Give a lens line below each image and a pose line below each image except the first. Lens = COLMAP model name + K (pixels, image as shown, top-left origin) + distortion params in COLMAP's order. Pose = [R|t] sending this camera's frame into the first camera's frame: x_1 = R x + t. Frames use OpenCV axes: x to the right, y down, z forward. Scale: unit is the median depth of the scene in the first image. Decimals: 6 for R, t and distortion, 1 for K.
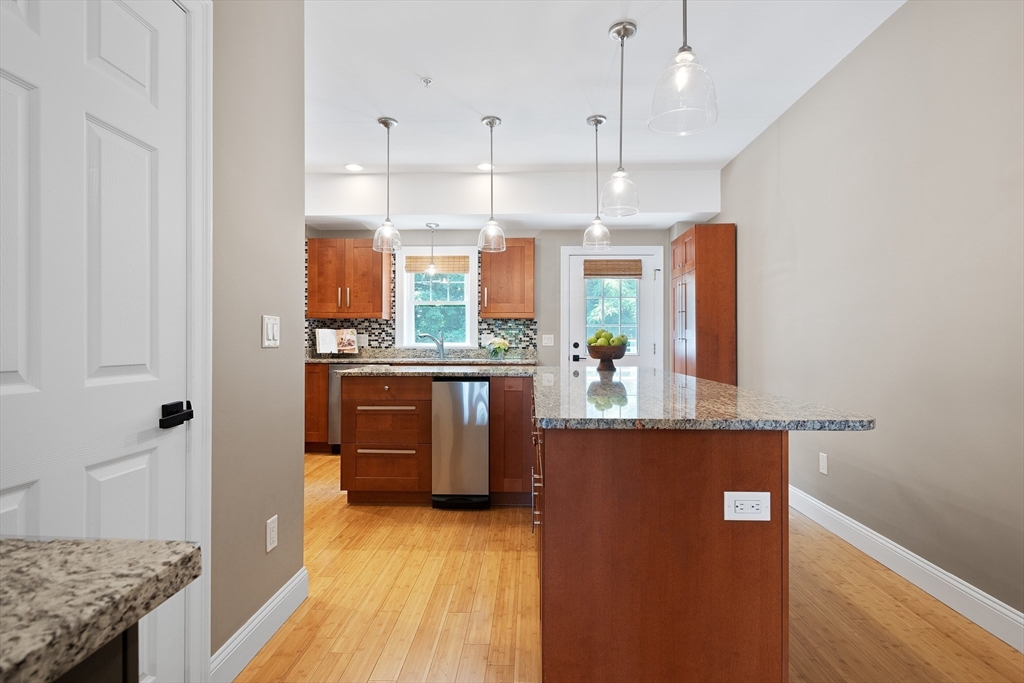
lens RADIAL K [[505.3, 0, 509.2], [0, 505.3, 340.0], [0, 0, 1]] dist [0.006277, -0.000097]
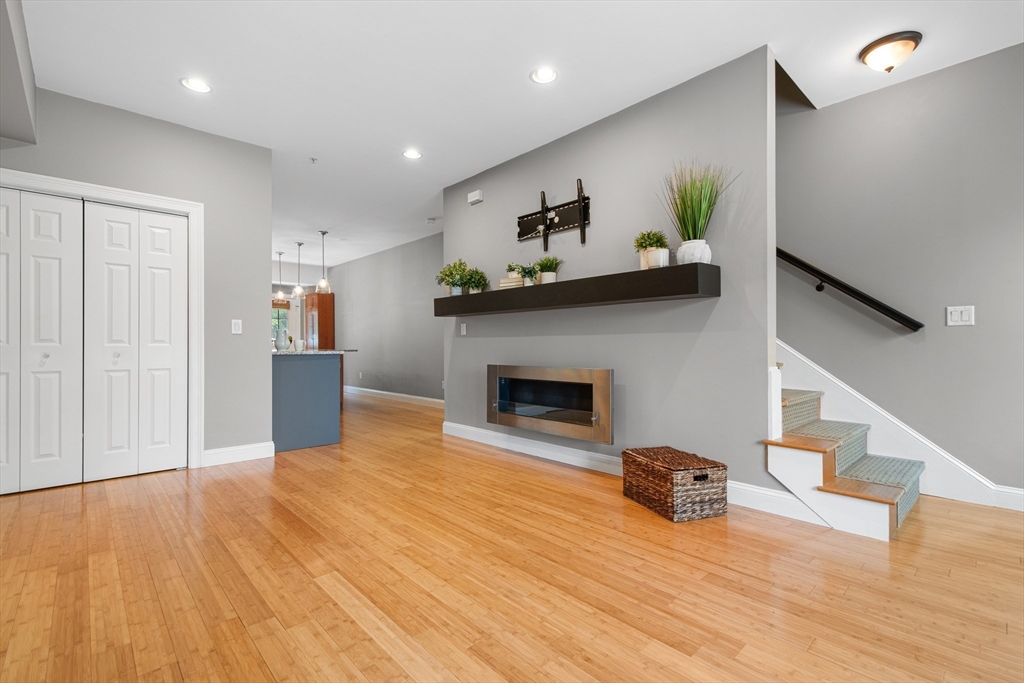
lens RADIAL K [[459.5, 0, 505.5], [0, 459.5, 345.4], [0, 0, 1]] dist [0.003835, -0.000047]
pose [[0.703970, -0.004103, 0.710218, -0.484050], [0.003245, 0.999991, 0.002560, 0.025520], [-0.710222, 0.000503, 0.703978, -1.025719]]
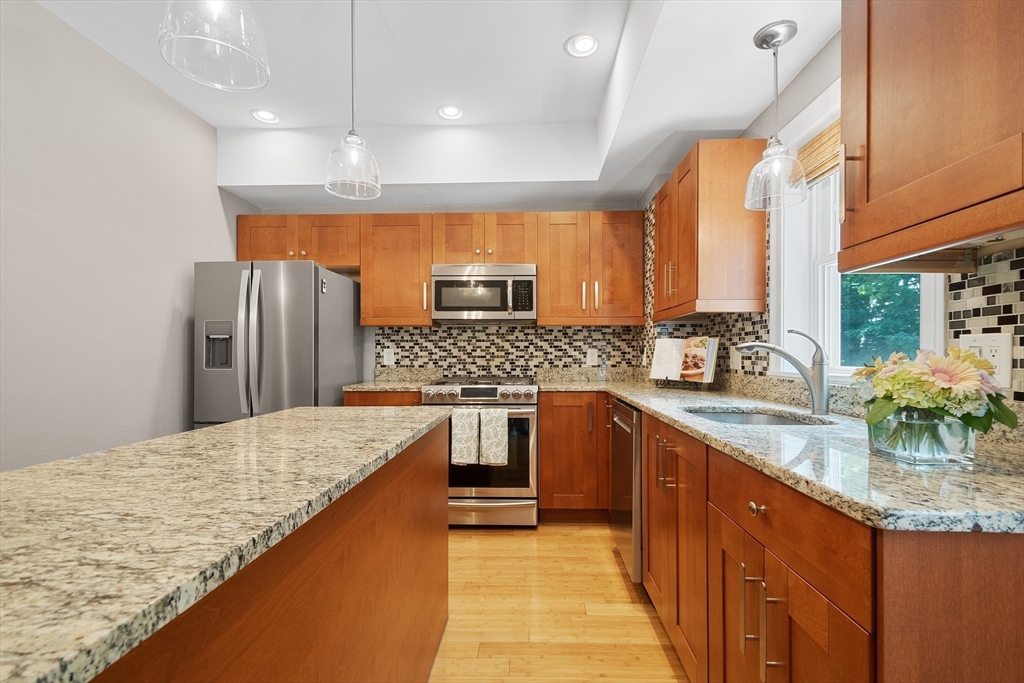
lens RADIAL K [[449.4, 0, 525.4], [0, 449.4, 343.6], [0, 0, 1]] dist [0.020793, -0.009518]
pose [[0.017705, -0.027392, -0.999468, 0.162966], [0.003862, 0.999619, -0.027328, -0.002219], [0.999836, -0.003377, 0.017804, 0.819016]]
